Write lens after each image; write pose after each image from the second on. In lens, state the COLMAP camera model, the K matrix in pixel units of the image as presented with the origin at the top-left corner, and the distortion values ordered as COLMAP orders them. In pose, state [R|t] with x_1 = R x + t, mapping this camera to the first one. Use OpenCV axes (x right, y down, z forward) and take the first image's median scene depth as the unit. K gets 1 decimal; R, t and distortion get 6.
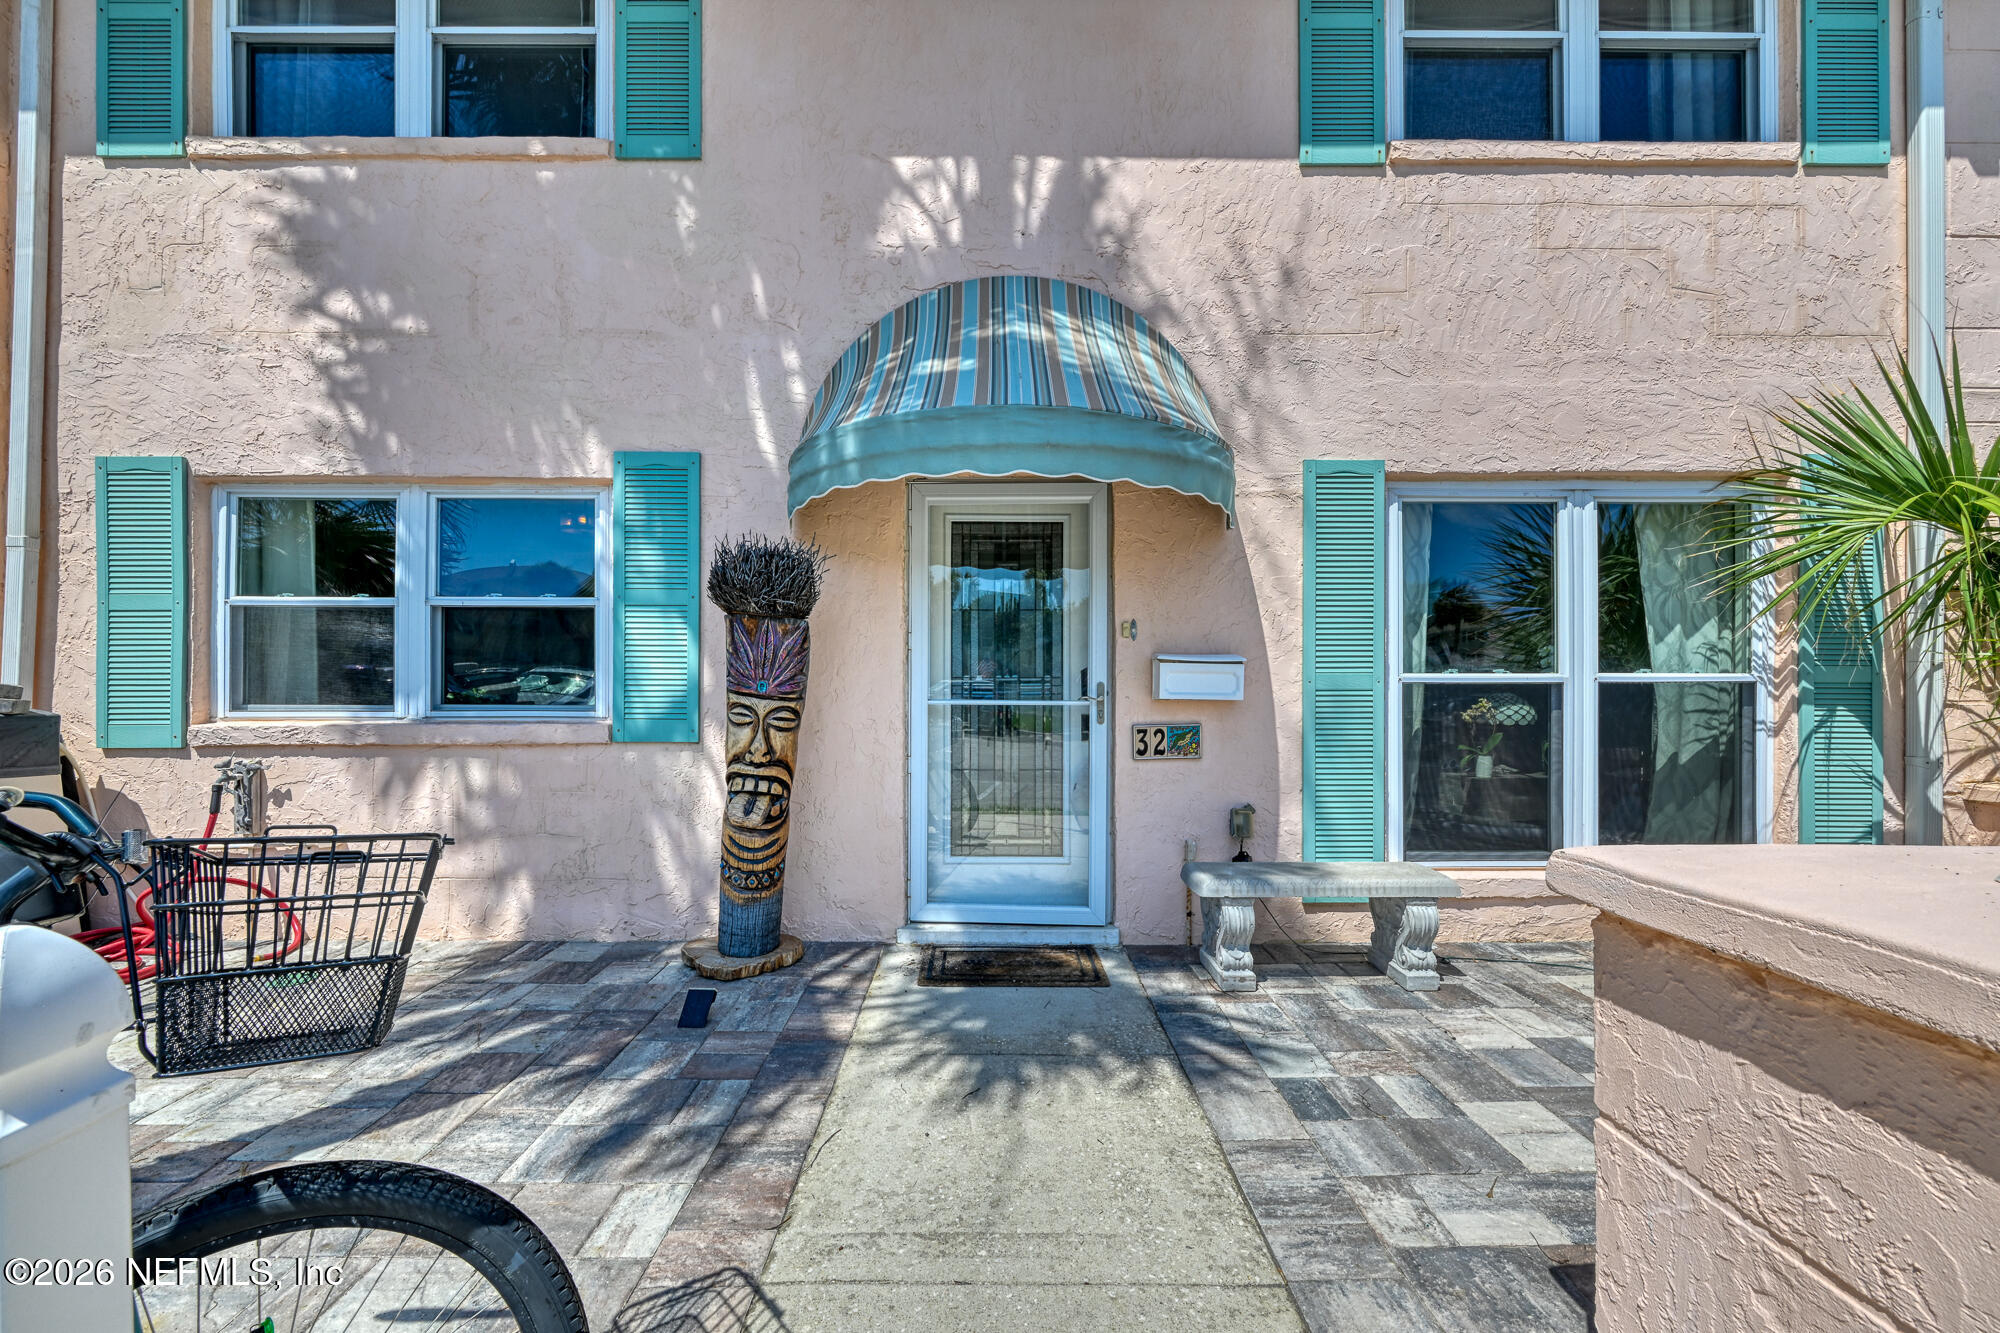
lens RADIAL K [[788.2, 0, 982.1], [0, 788.2, 659.8], [0, 0, 1]] dist [-0.005908, 0.001252]
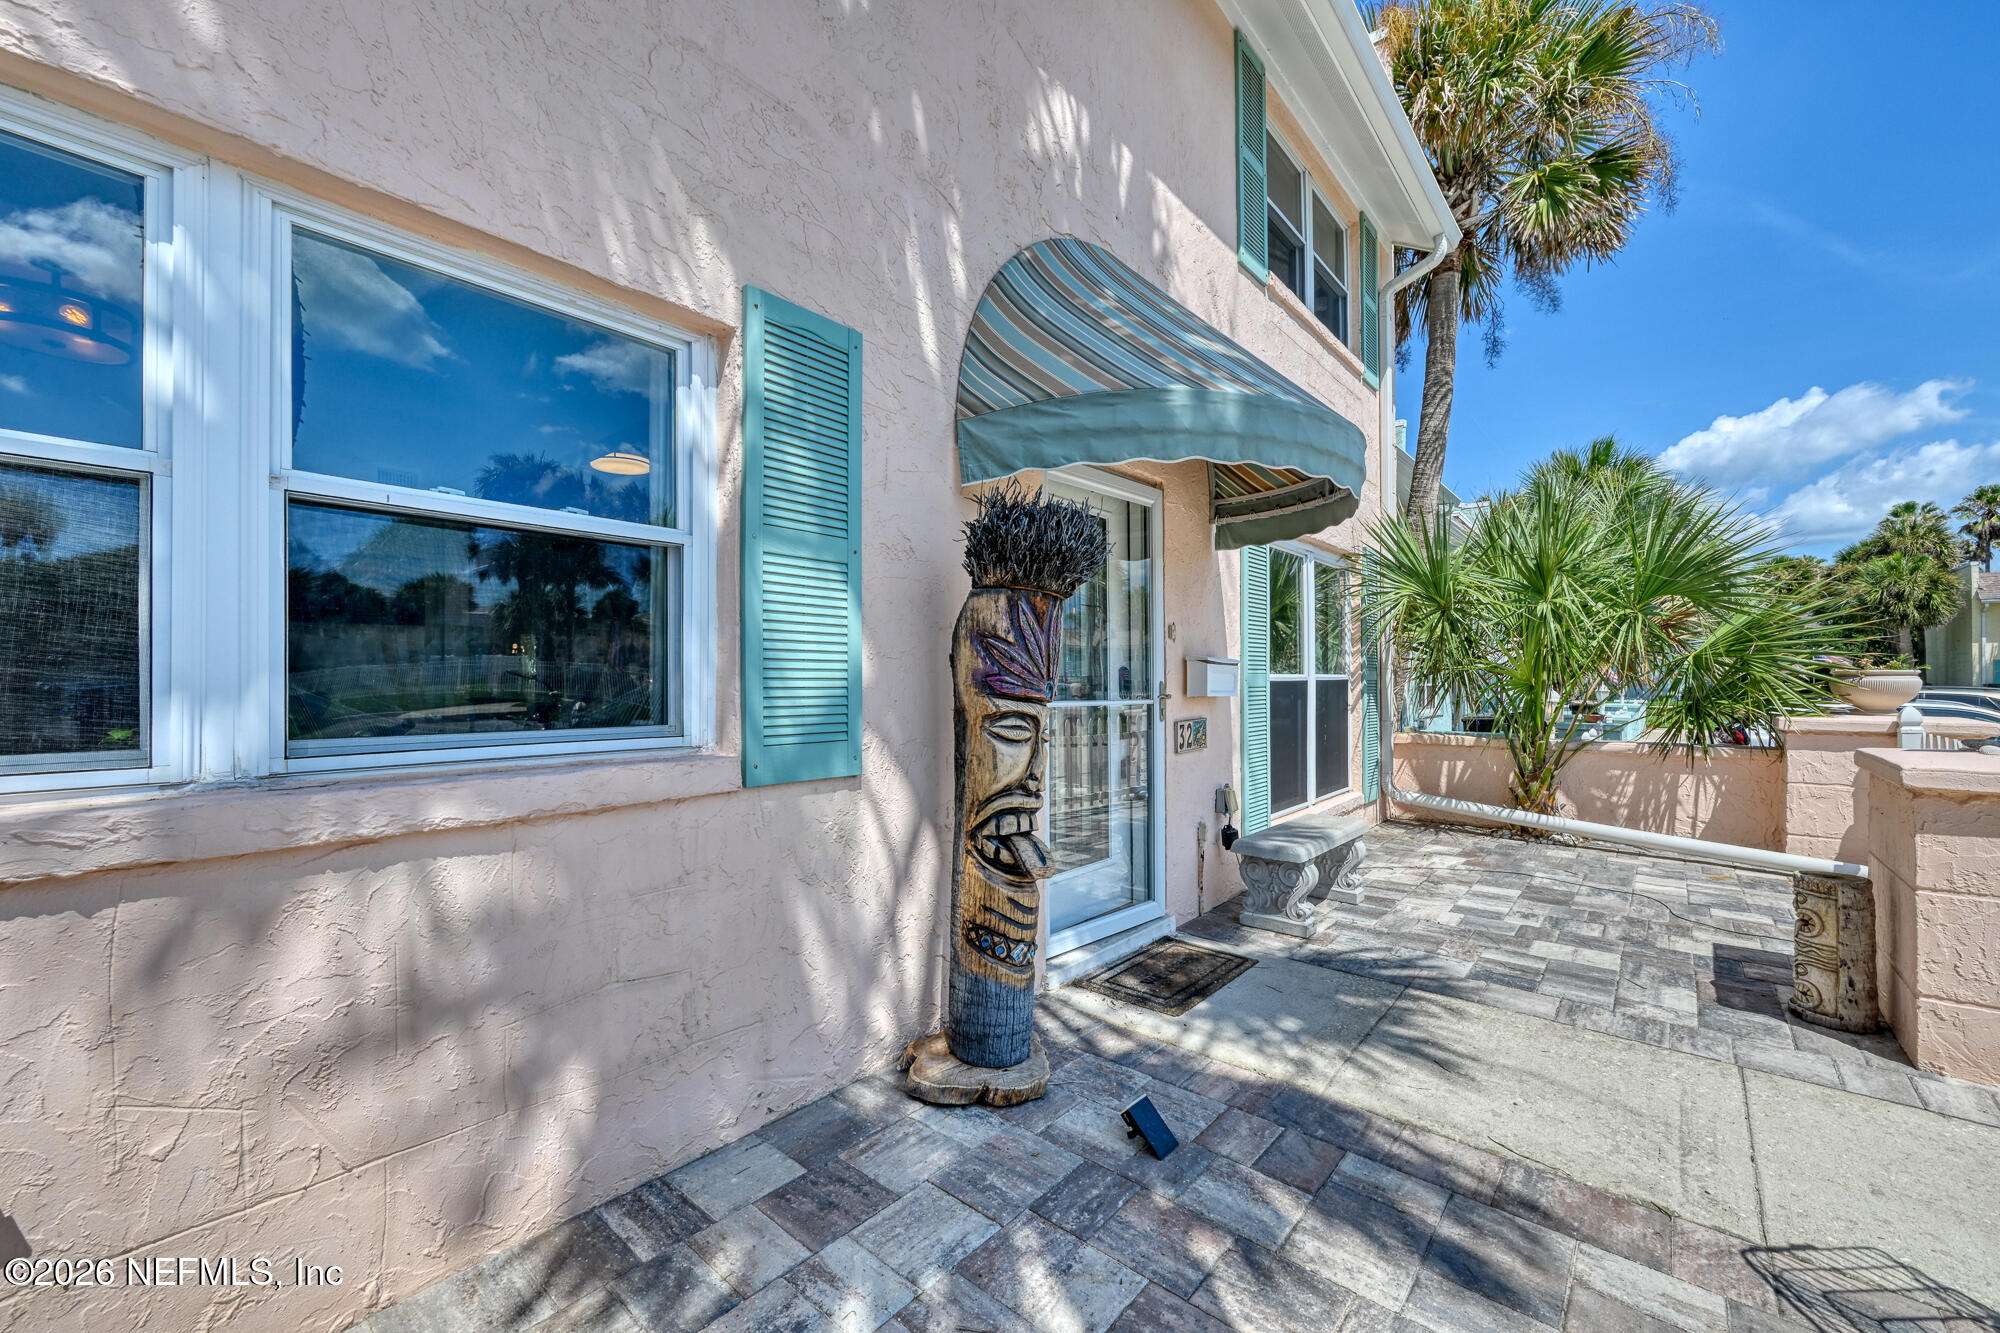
lens RADIAL K [[788.2, 0, 1013.3], [0, 788.2, 659.5], [0, 0, 1]] dist [-0.005908, 0.001252]
pose [[0.651857, 0.020635, 0.758061, -0.766874], [-0.025528, 0.999660, -0.005260, 0.010327], [-0.757912, -0.015923, 0.652162, 0.469685]]
